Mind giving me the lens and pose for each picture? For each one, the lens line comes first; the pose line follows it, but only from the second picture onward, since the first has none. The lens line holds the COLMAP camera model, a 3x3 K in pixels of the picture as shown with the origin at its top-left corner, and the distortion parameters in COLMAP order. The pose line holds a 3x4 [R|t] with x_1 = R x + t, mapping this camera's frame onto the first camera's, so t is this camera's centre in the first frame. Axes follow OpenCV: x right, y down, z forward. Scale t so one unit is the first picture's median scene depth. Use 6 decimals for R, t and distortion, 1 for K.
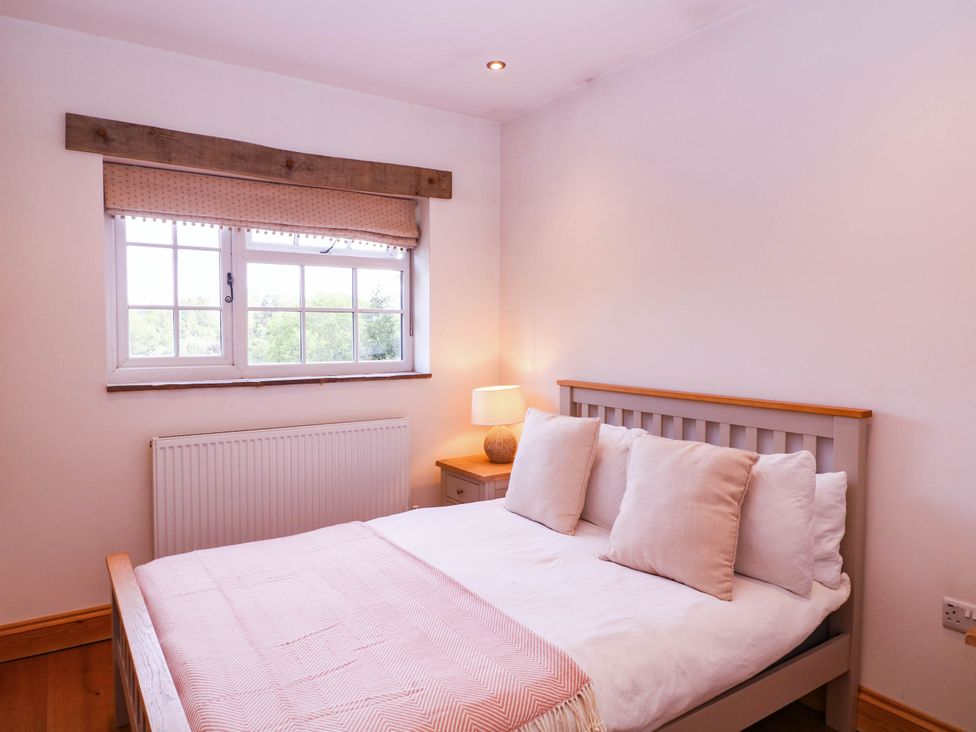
lens RADIAL K [[652.2, 0, 490.7], [0, 652.2, 365.9], [0, 0, 1]] dist [-0.004956, -0.003698]
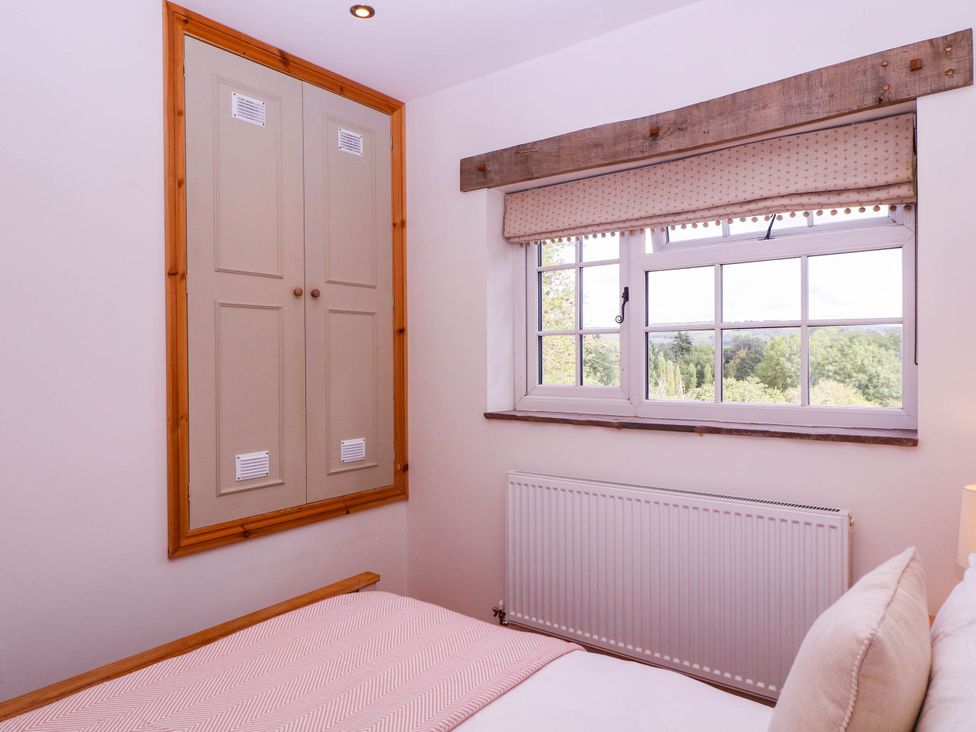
lens RADIAL K [[652.2, 0, 487.4], [0, 652.2, 363.8], [0, 0, 1]] dist [-0.004956, -0.003698]
pose [[0.305556, 0.000188, -0.952174, 0.332805], [-0.047074, 0.998780, -0.014909, -0.025936], [0.951010, 0.049378, 0.305193, 0.594364]]
